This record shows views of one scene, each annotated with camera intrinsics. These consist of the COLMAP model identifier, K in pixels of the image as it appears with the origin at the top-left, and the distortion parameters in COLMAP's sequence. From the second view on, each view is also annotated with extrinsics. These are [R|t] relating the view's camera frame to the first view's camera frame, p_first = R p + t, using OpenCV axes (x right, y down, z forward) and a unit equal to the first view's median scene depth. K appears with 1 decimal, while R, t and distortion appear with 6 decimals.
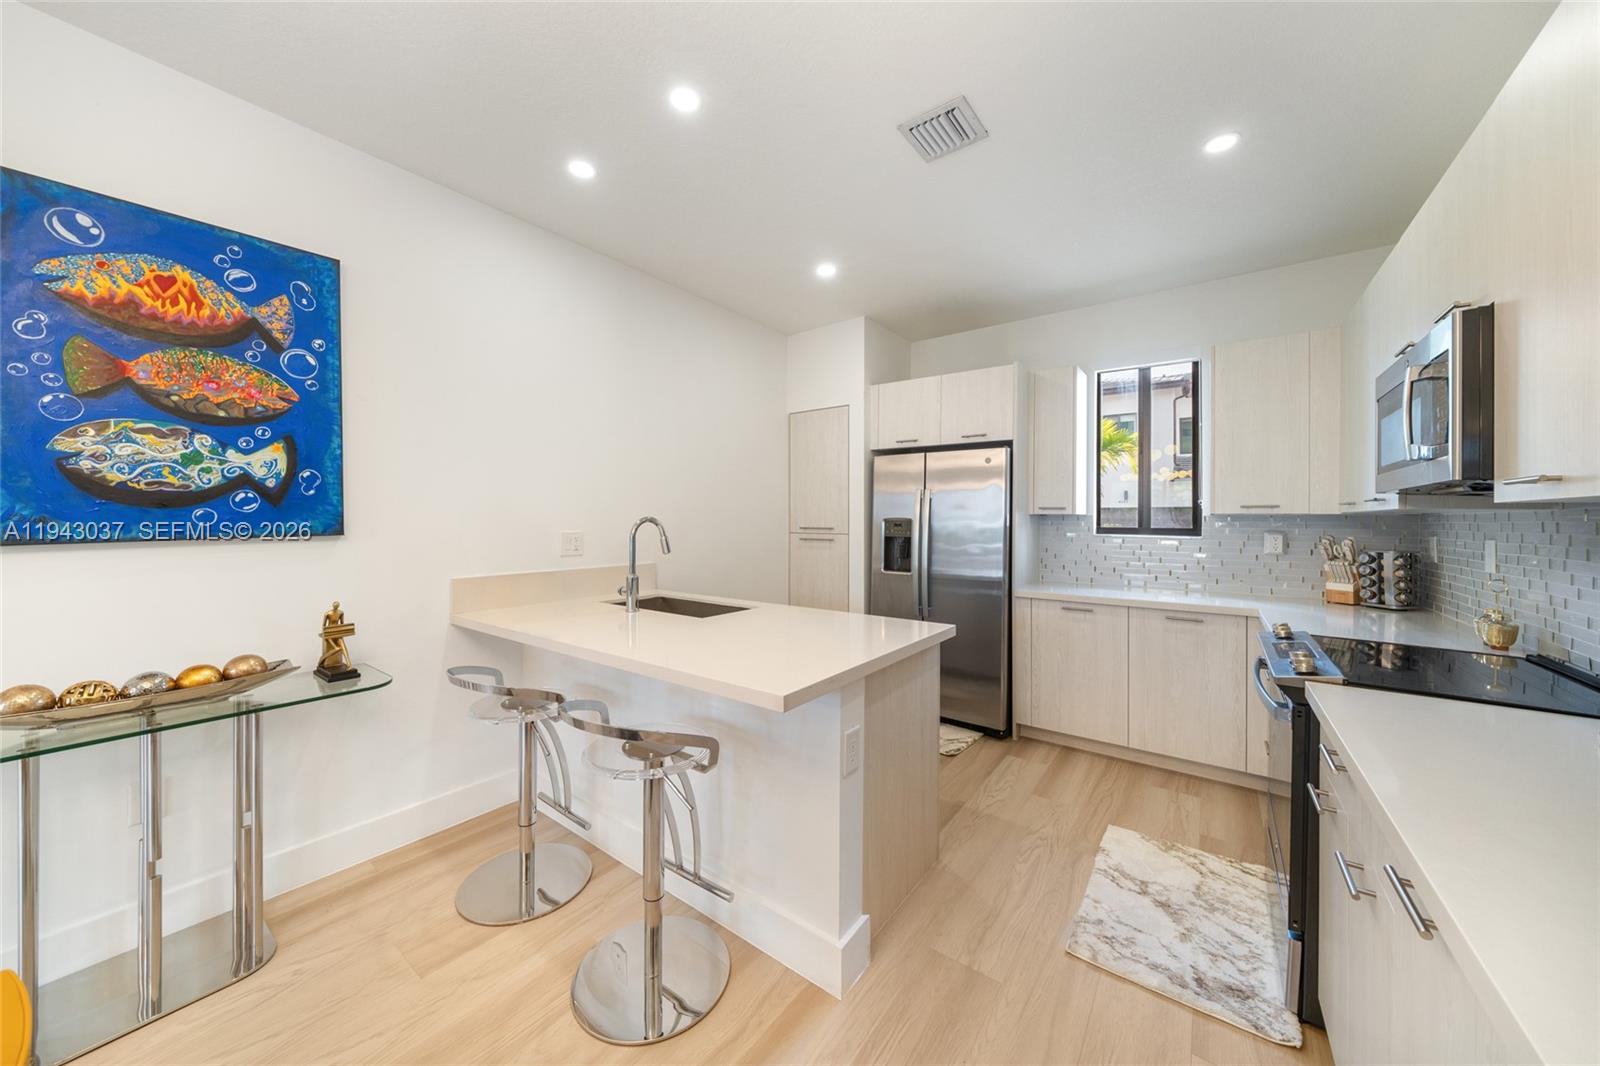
lens RADIAL K [[548.1, 0, 798.8], [0, 548.1, 521.3], [0, 0, 1]] dist [0.000294, 0.000004]
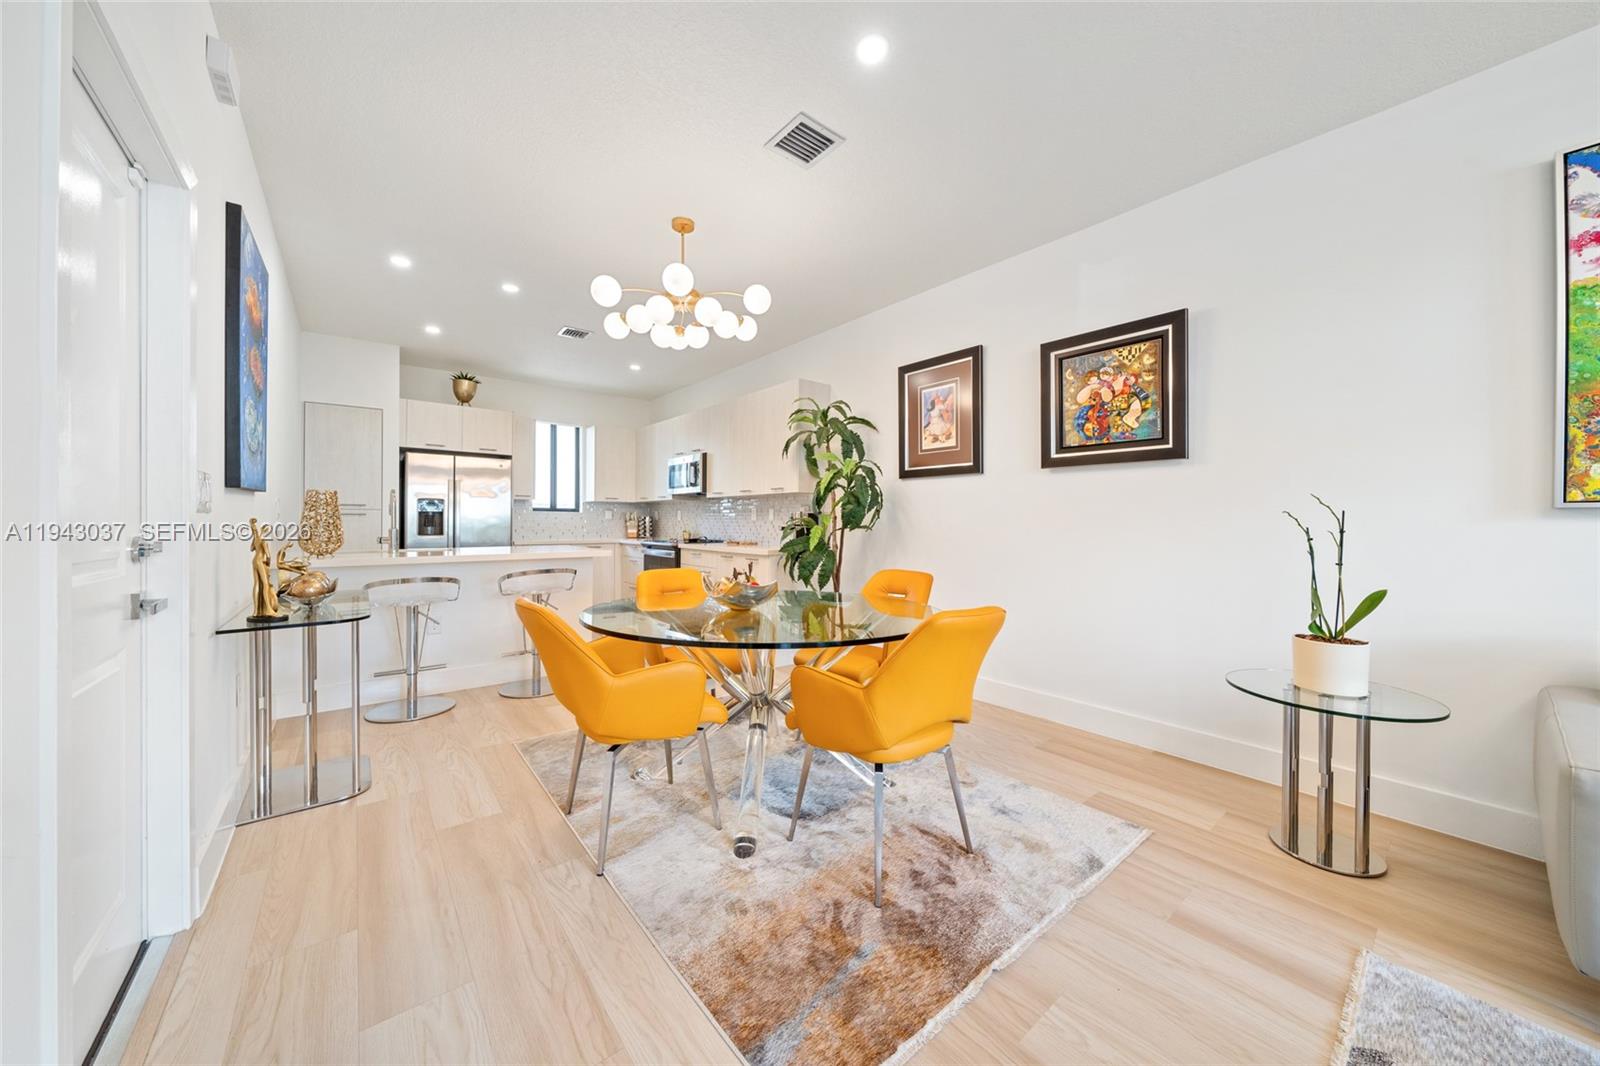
lens RADIAL K [[548.1, 0, 798.8], [0, 548.1, 521.3], [0, 0, 1]] dist [0.000294, 0.000004]
pose [[0.247605, -0.005399, 0.968846, -0.997500], [0.000286, 0.999985, 0.005499, 0.047465], [-0.968861, -0.001085, 0.247603, -0.288638]]
